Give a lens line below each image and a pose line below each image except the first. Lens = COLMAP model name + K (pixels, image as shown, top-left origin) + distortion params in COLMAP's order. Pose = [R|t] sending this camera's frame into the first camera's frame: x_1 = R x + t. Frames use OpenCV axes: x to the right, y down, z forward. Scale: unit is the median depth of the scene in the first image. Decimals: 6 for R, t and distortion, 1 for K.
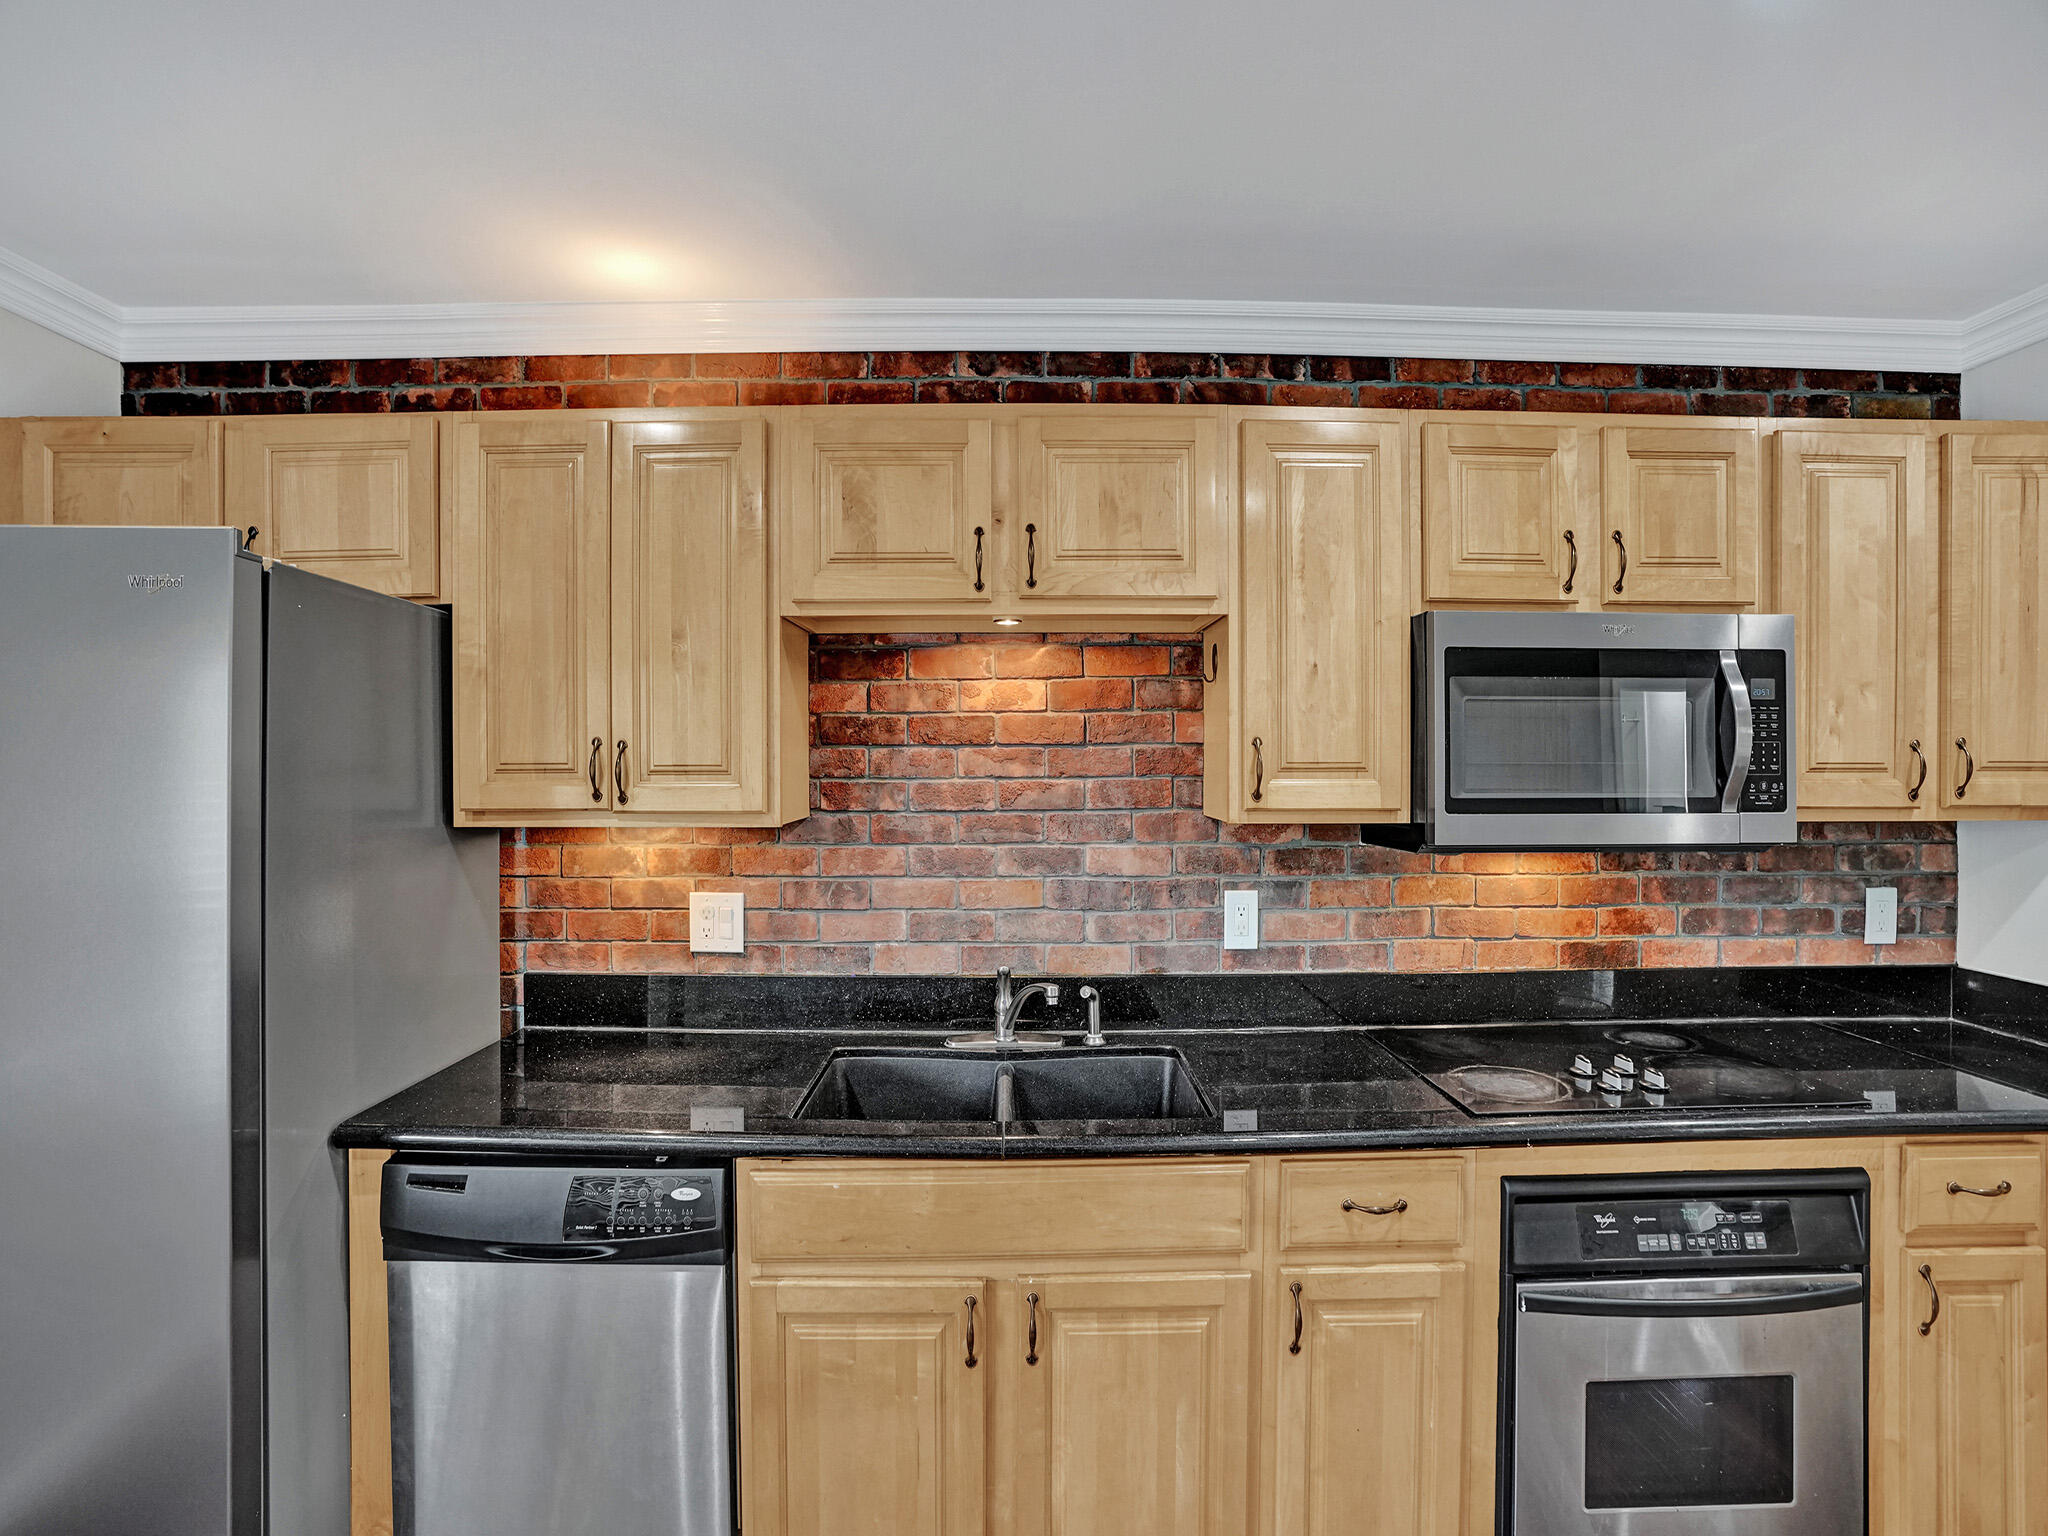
lens RADIAL K [[962.2, 0, 1019.7], [0, 962.2, 766.8], [0, 0, 1]] dist [-0.050004, 0.016922]
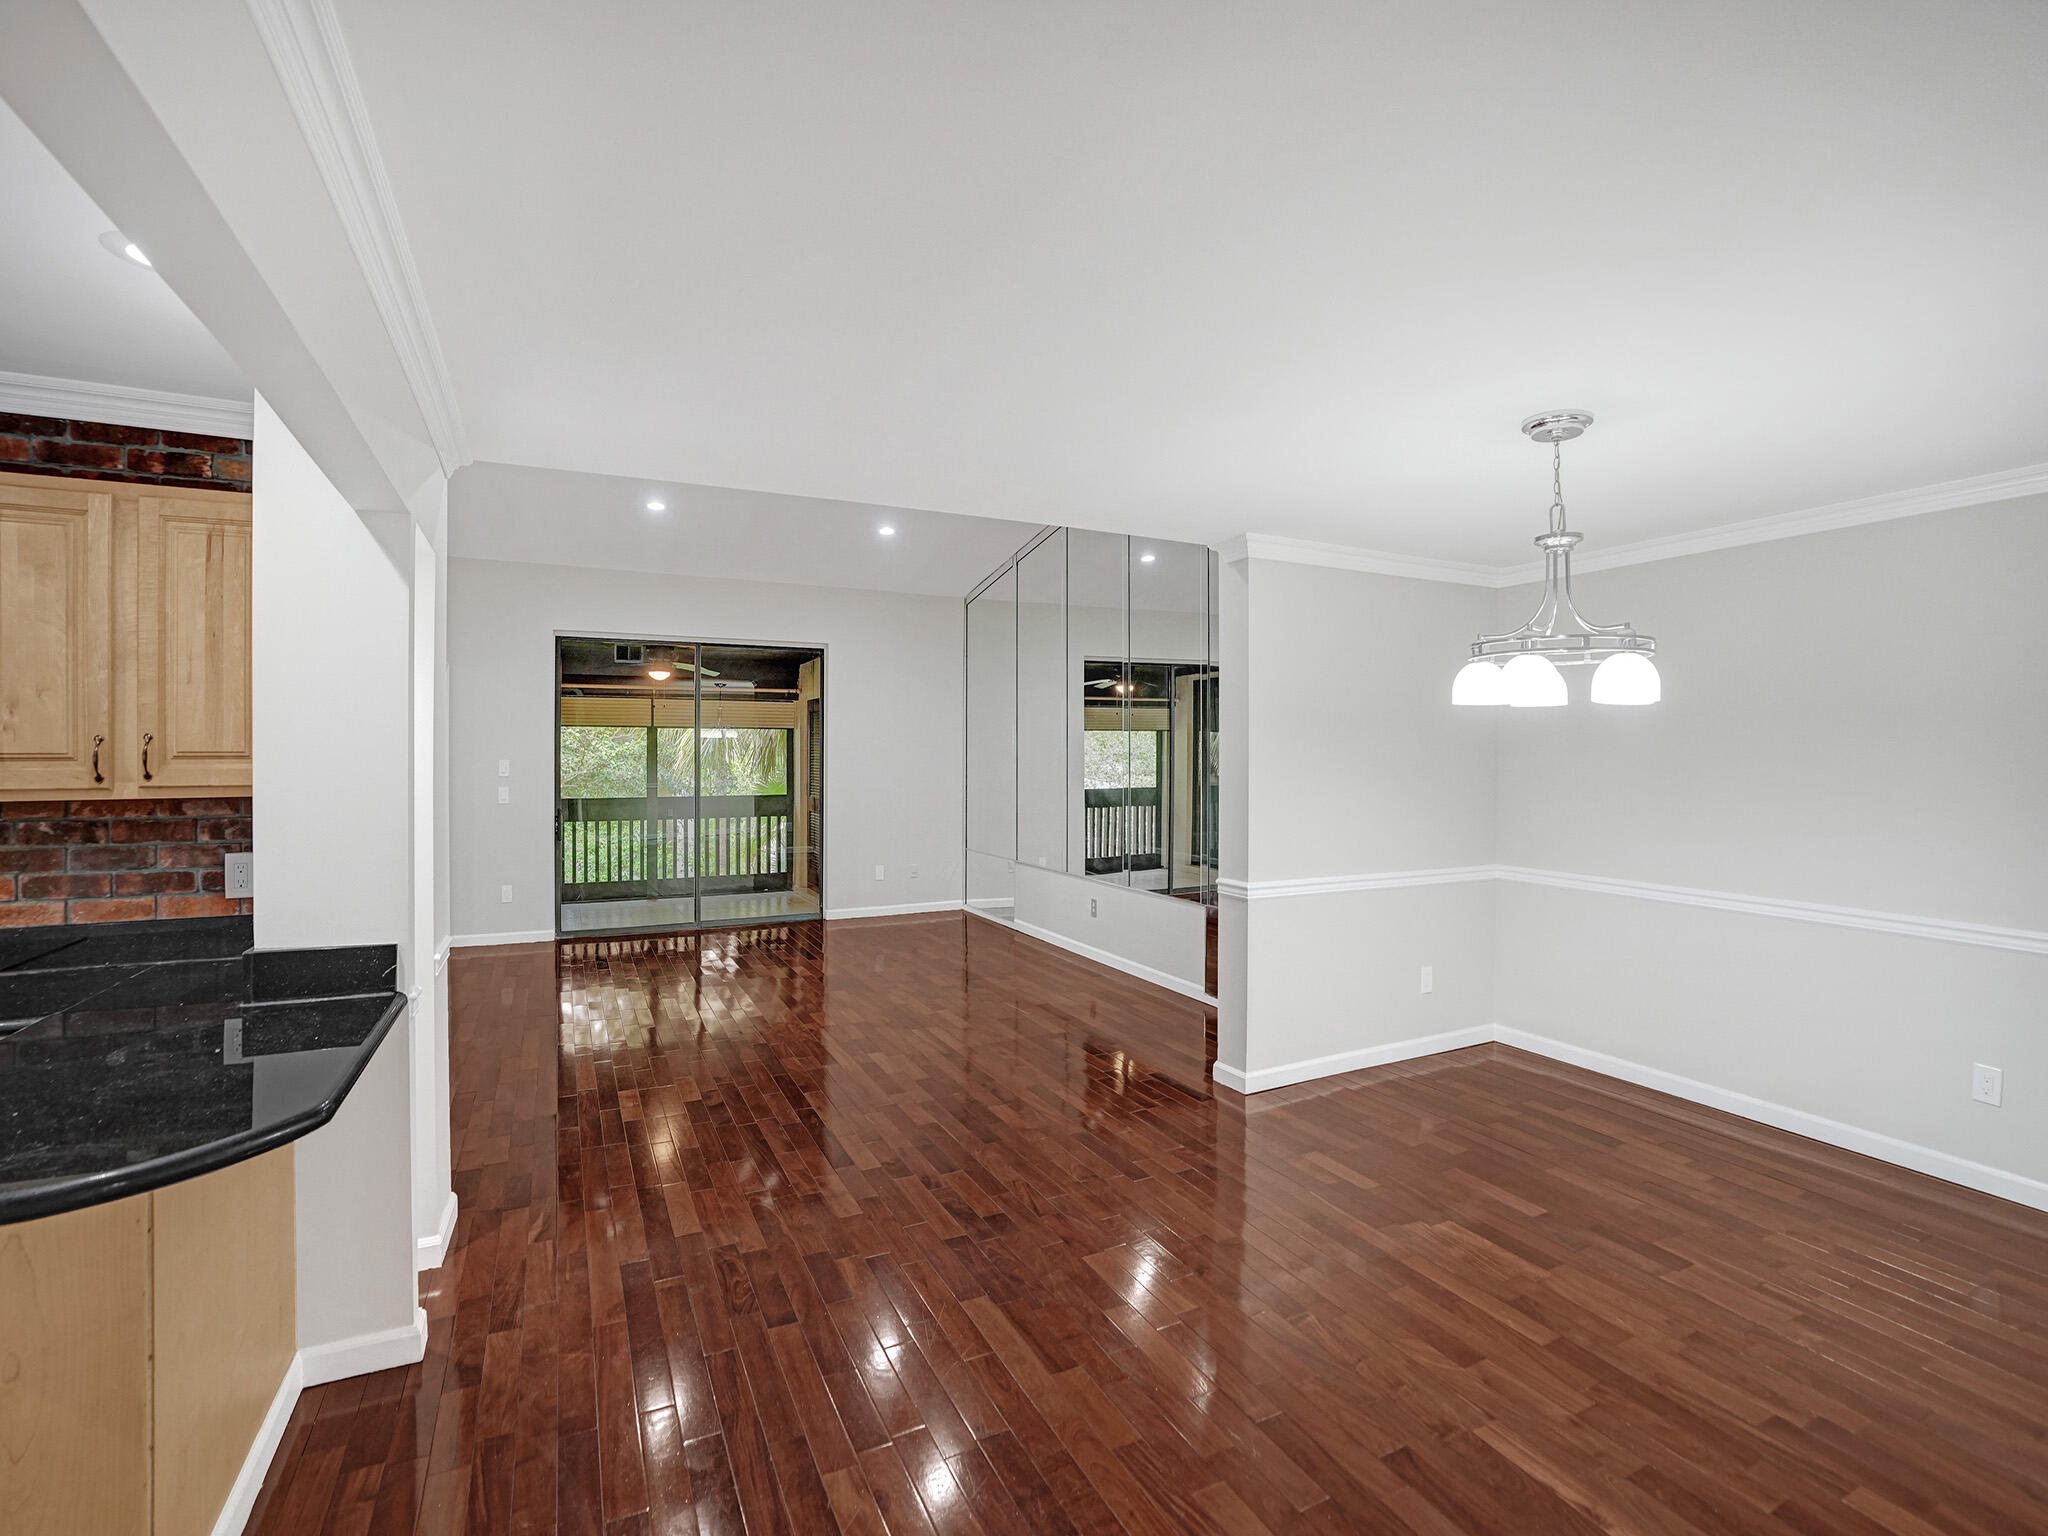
lens RADIAL K [[962.2, 0, 1031.6], [0, 962.2, 754.2], [0, 0, 1]] dist [-0.050004, 0.016922]
pose [[0.911839, -0.001586, 0.410545, 1.383431], [0.000019, 0.999993, 0.003821, -0.007638], [-0.410548, -0.003476, 0.911832, -0.578061]]
